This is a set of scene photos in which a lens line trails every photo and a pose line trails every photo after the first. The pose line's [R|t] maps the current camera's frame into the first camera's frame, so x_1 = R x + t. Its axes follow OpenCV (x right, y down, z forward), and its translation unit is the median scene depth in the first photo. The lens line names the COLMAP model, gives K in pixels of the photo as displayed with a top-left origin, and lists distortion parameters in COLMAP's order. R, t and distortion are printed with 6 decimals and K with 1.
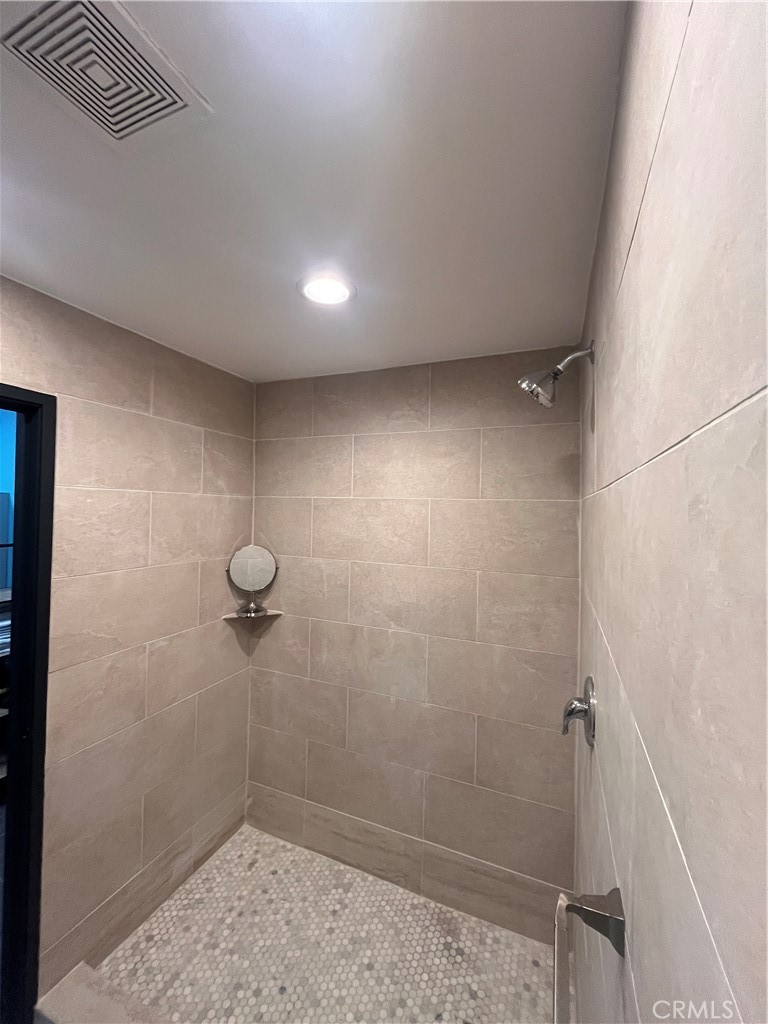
lens RADIAL K [[411.3, 0, 386.6], [0, 411.3, 510.5], [0, 0, 1]] dist [-0.001832, -0.000617]
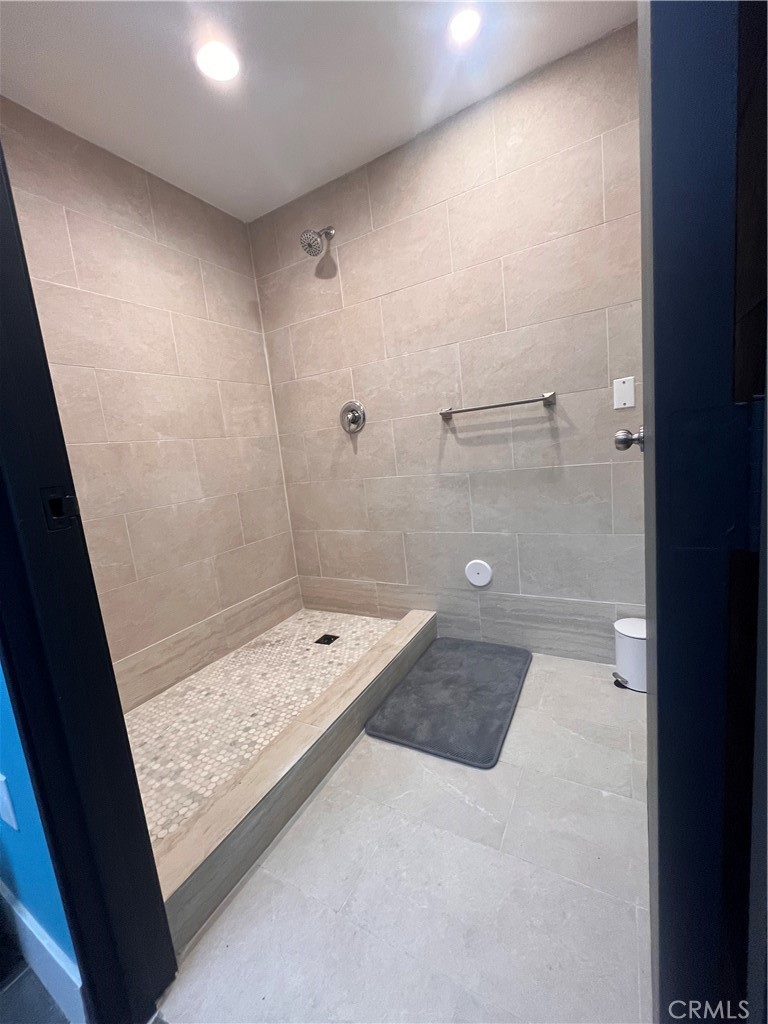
lens RADIAL K [[411.3, 0, 381.6], [0, 411.3, 507.0], [0, 0, 1]] dist [-0.001832, -0.000617]
pose [[0.119816, -0.186115, 0.975195, -1.003664], [0.103571, 0.979255, 0.174165, 0.353879], [-0.987379, 0.080135, 0.136607, 0.359373]]
